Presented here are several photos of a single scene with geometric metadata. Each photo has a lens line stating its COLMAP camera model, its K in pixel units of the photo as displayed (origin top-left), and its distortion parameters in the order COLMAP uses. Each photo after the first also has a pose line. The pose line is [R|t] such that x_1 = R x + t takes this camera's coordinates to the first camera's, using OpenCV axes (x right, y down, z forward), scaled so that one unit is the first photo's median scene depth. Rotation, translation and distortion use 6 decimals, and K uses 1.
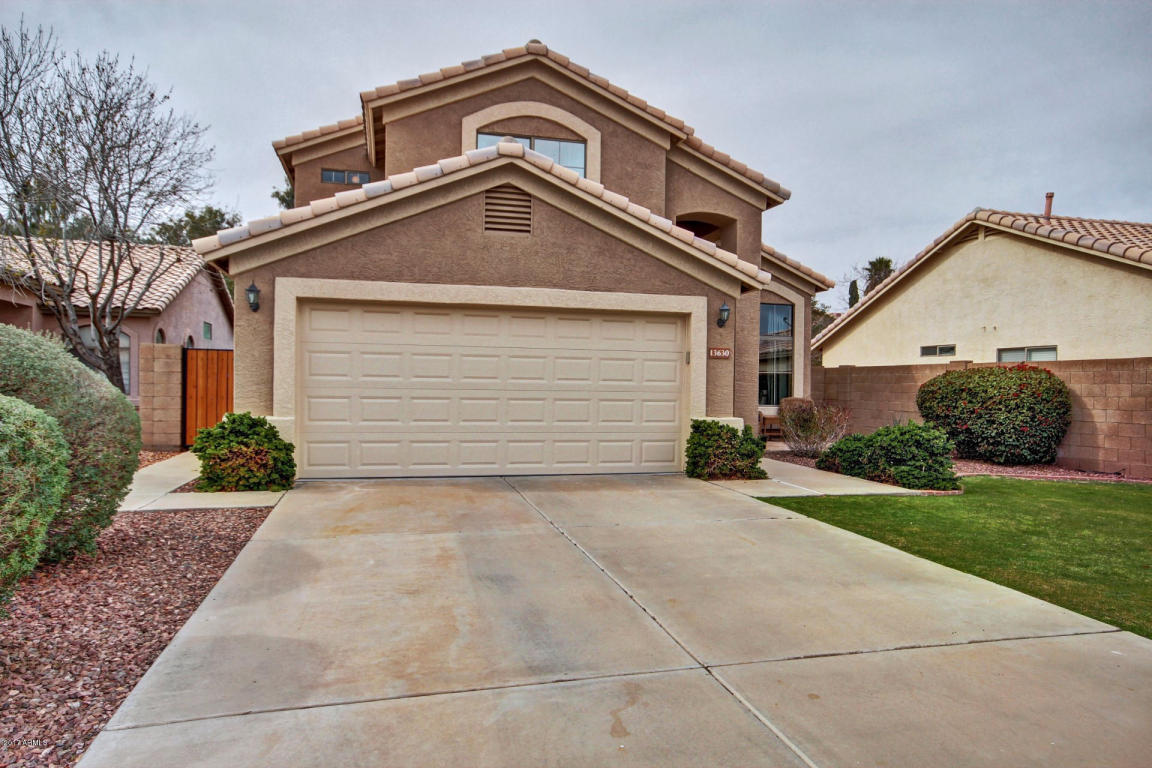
lens RADIAL K [[765.6, 0, 573.9], [0, 765.6, 386.1], [0, 0, 1]] dist [0.010219, 0.014790]
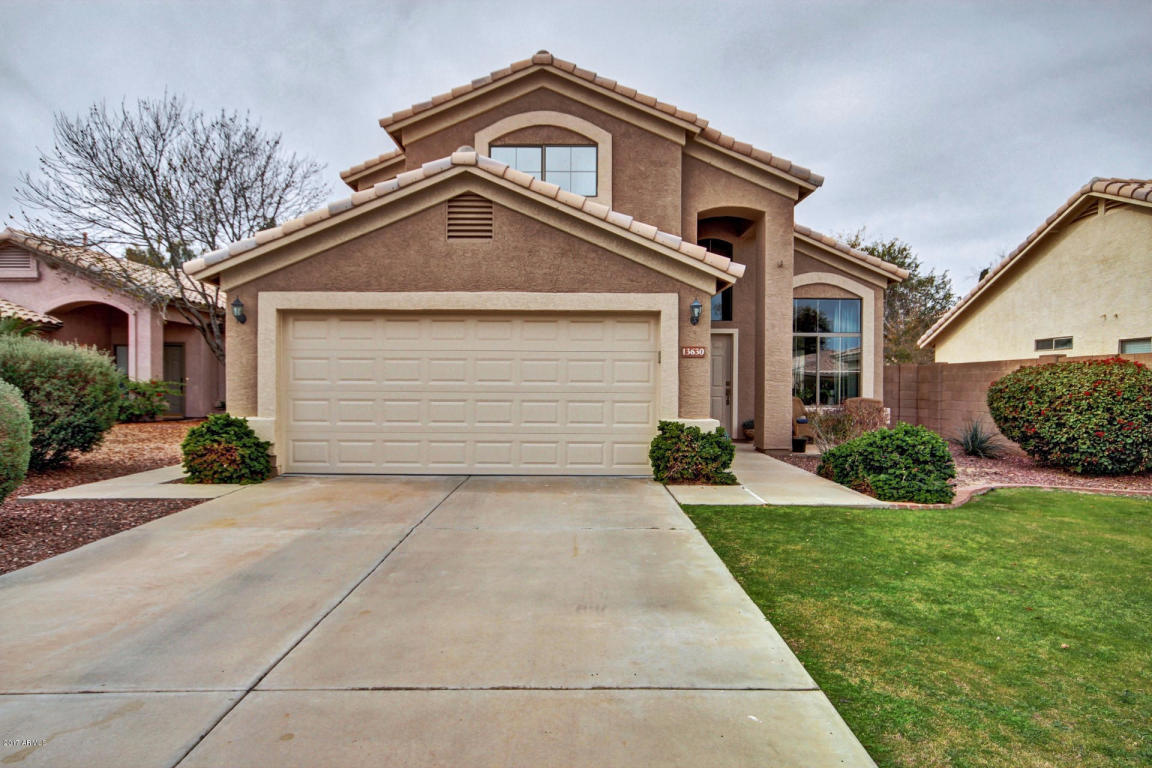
lens RADIAL K [[718.7, 0, 570.2], [0, 718.7, 389.2], [0, 0, 1]] dist [0.013902, 0.008237]
pose [[0.965834, -0.007833, -0.259042, 0.288056], [0.008116, 0.999967, 0.000026, 0.002525], [0.259033, -0.002127, 0.965866, 0.096870]]
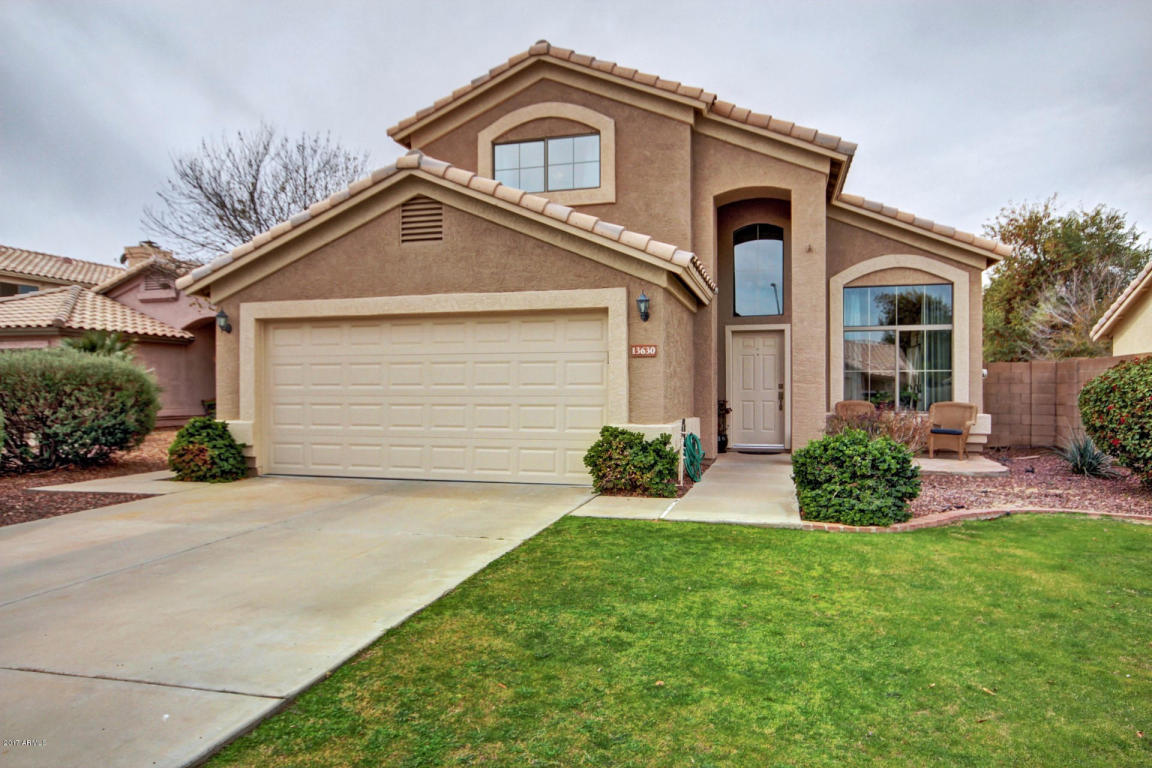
lens RADIAL K [[765.6, 0, 565.6], [0, 765.6, 387.8], [0, 0, 1]] dist [0.010219, 0.014790]
pose [[0.859100, -0.017862, -0.511496, 0.587728], [0.012498, 0.999825, -0.013924, 0.010695], [0.511655, 0.005569, 0.859173, 0.215591]]
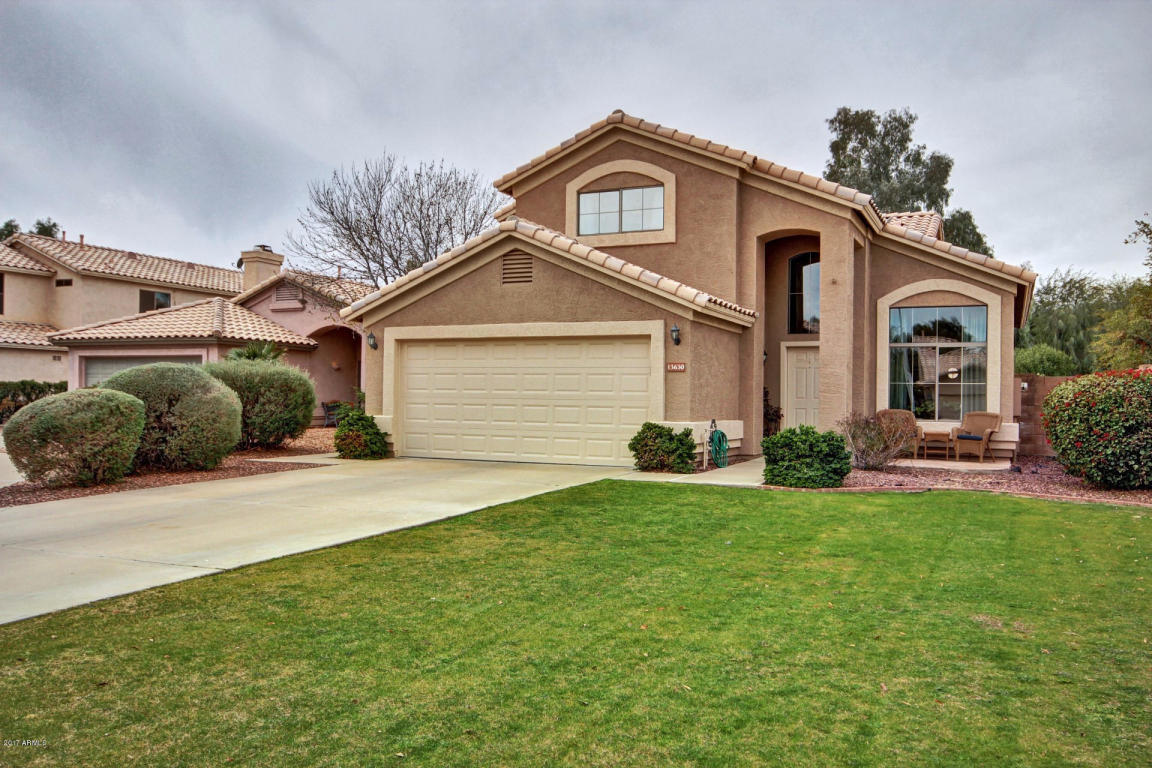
lens RADIAL K [[978.8, 0, 542.0], [0, 978.8, 384.7], [0, 0, 1]] dist [0.001751, 0.000790]
pose [[0.755874, -0.014488, -0.654557, 1.070063], [-0.003789, 0.999642, -0.026502, 0.025876], [0.654706, 0.022512, 0.755548, -0.283740]]
